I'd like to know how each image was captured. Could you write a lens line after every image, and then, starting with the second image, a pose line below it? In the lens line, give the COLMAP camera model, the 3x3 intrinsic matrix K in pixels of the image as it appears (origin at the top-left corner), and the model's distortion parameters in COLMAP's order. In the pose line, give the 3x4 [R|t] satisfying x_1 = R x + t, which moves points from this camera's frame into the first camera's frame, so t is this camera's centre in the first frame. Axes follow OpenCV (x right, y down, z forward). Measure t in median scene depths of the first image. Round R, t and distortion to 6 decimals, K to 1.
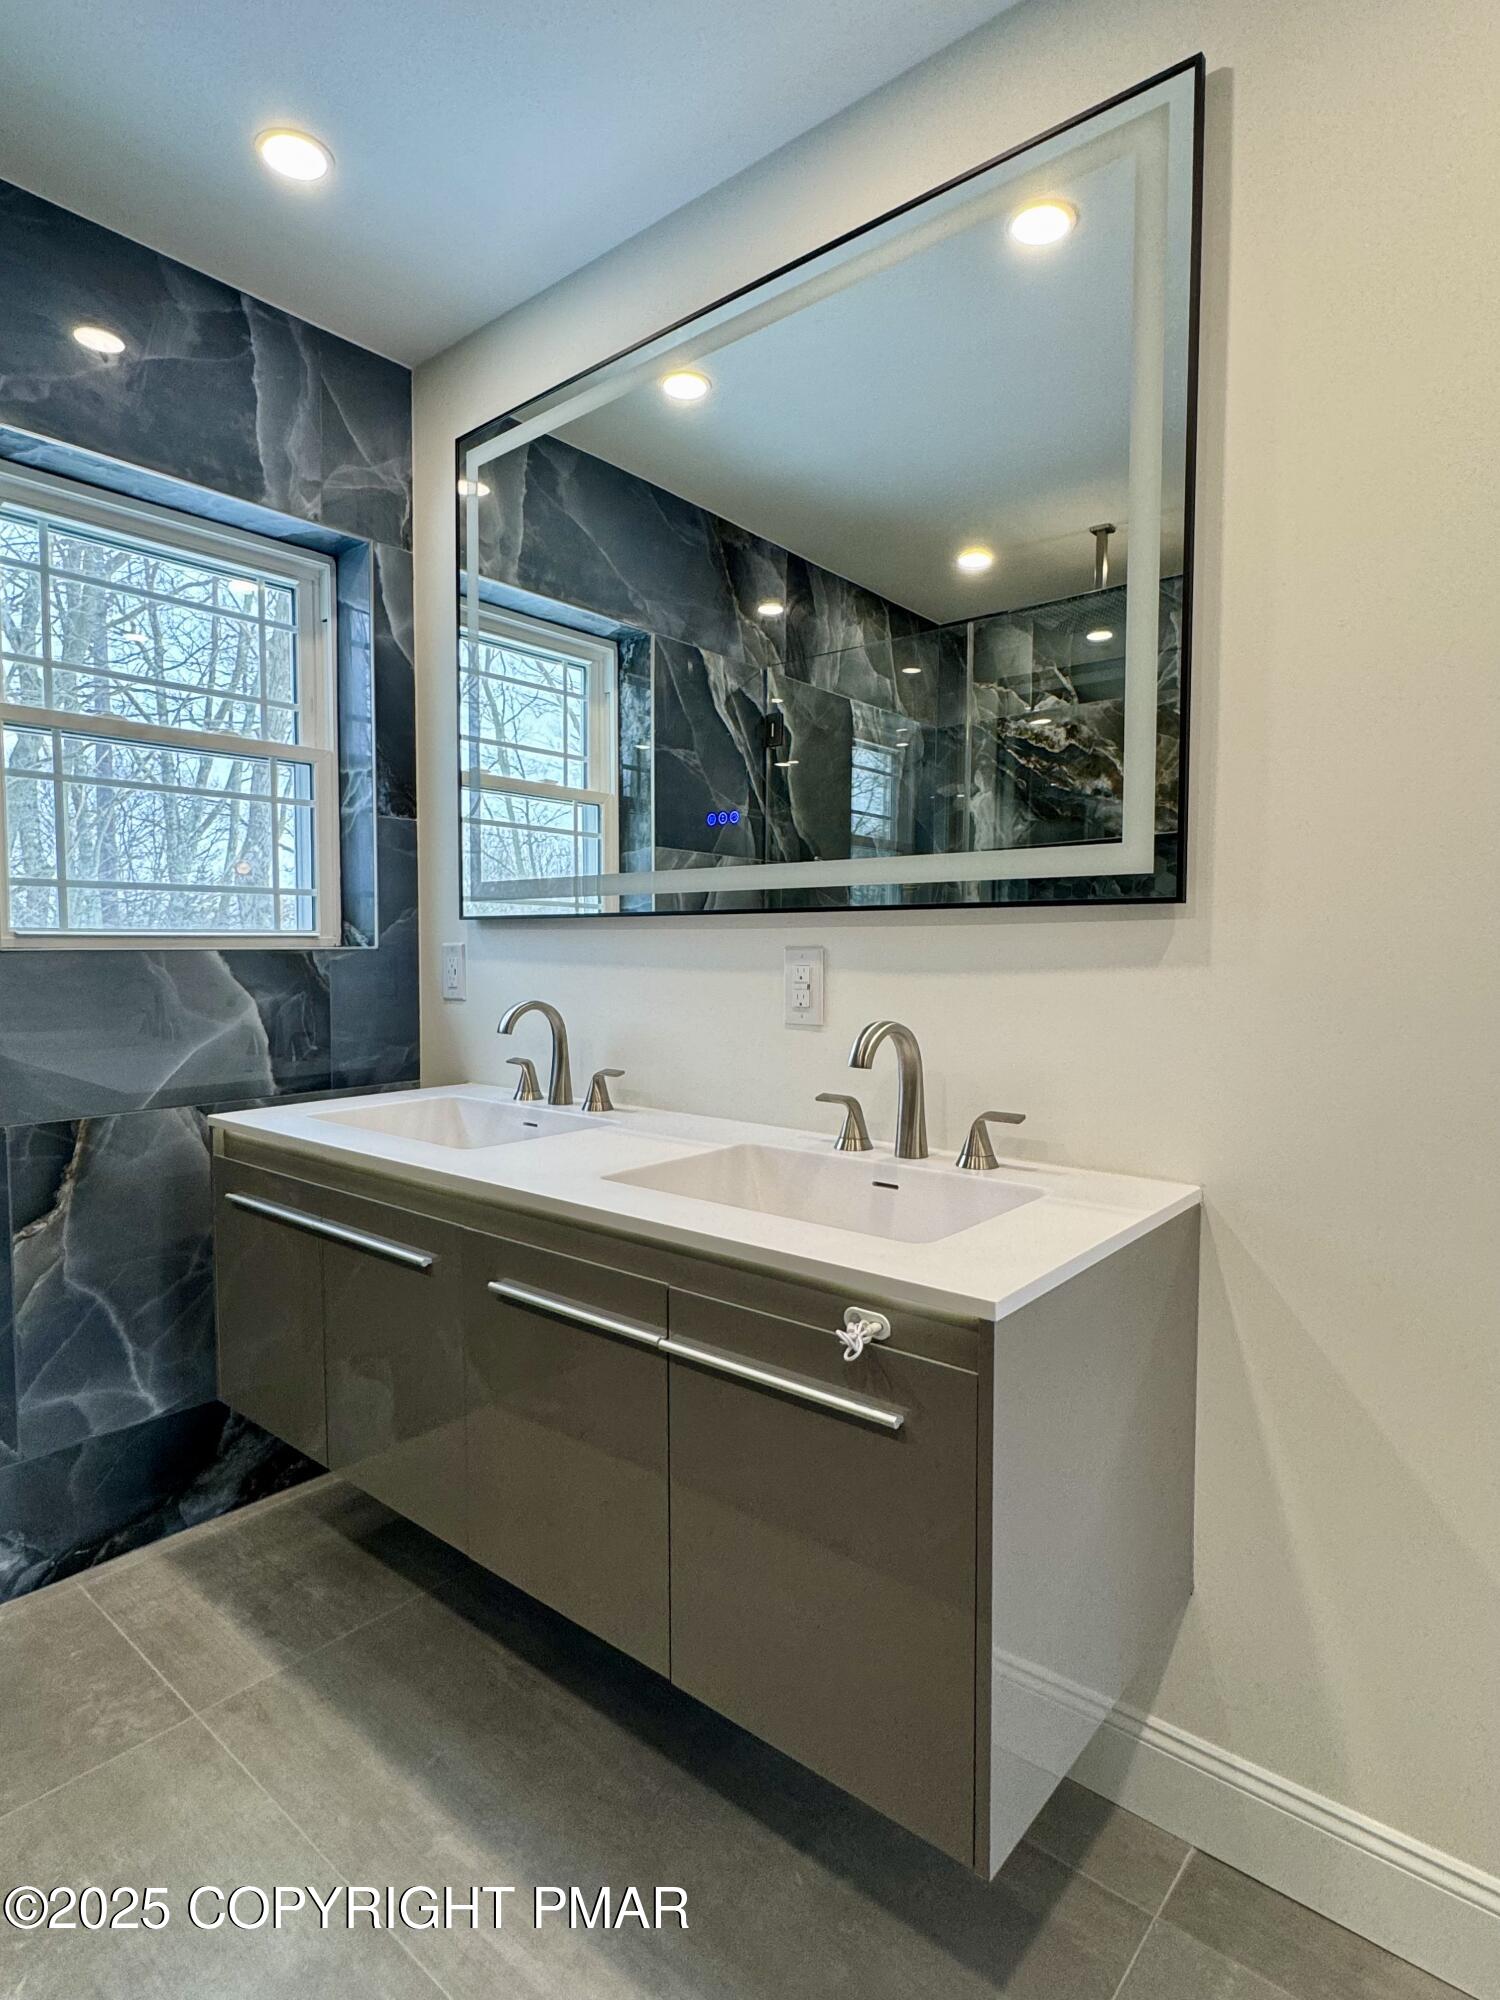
lens RADIAL K [[1057.9, 0, 750.0], [0, 1057.9, 1000.0], [0, 0, 1]] dist [0.000659, -0.000850]
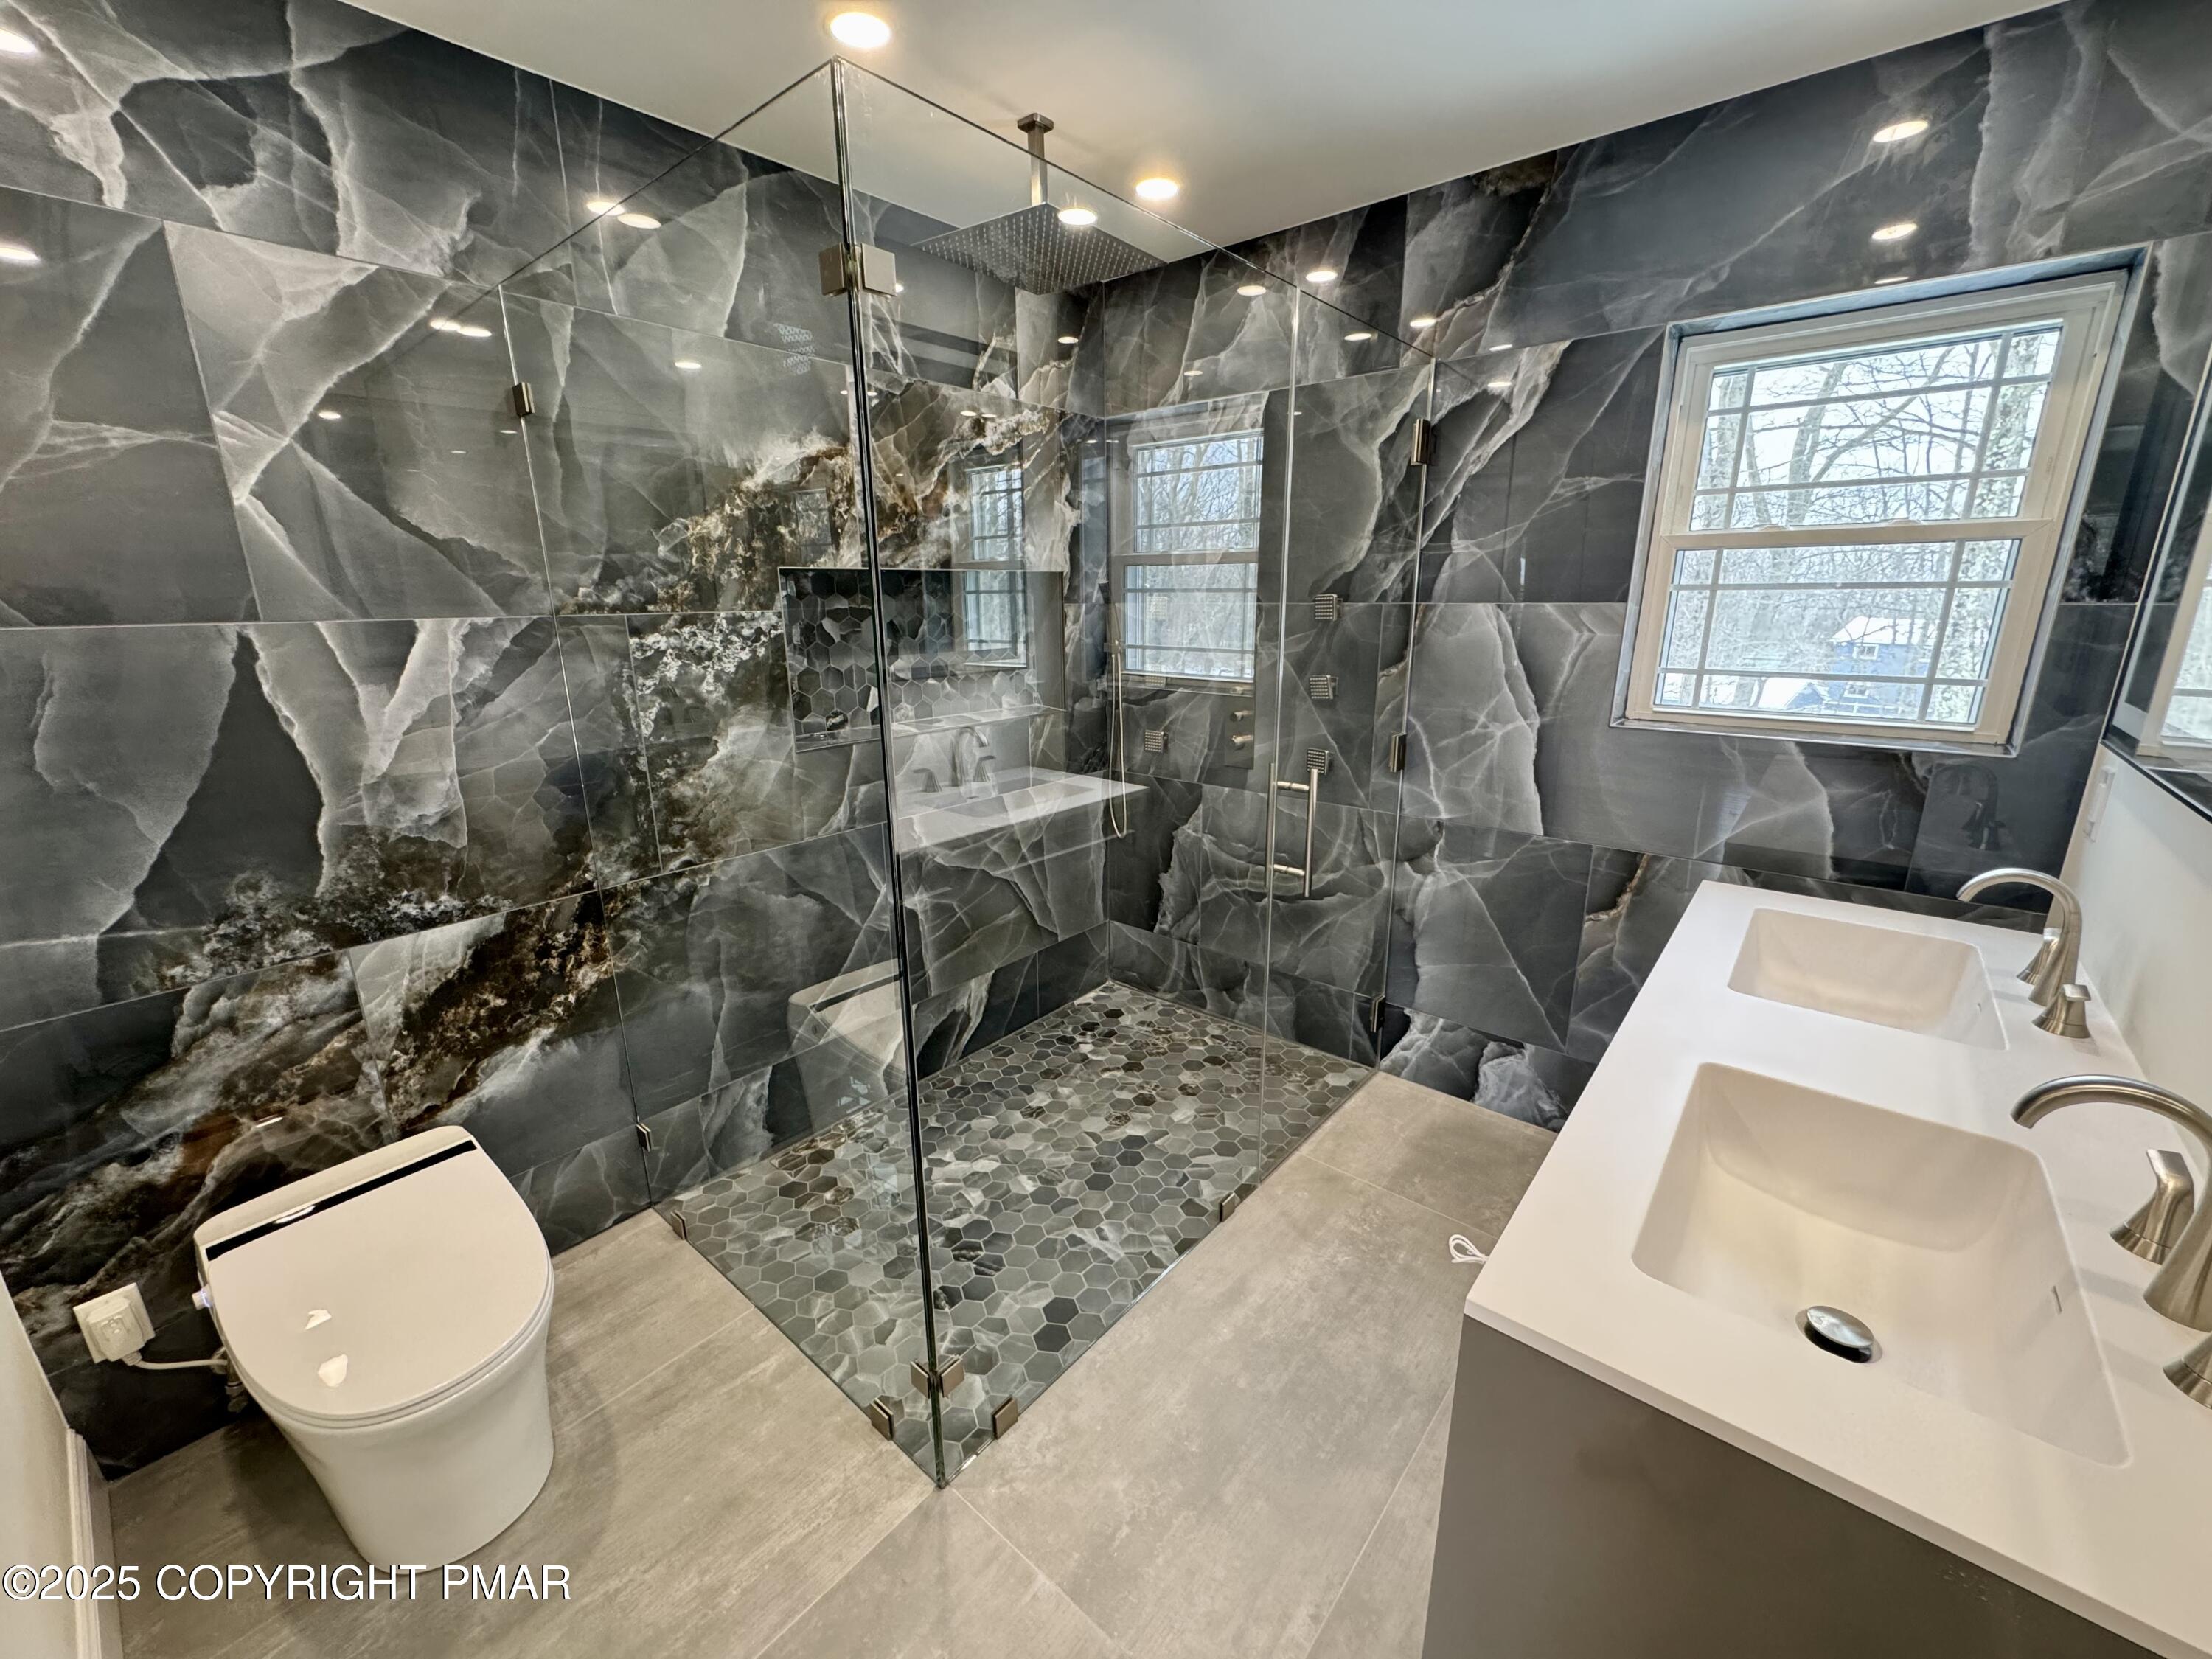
lens RADIAL K [[882.0, 0, 1106.0], [0, 882.0, 829.5], [0, 0, 1]] dist [-0.000606, 0.000185]
pose [[-0.004191, 0.258339, -0.966045, 0.424551], [-0.043841, 0.965077, 0.258270, -0.165709], [0.999030, 0.043435, 0.007281, 0.269285]]
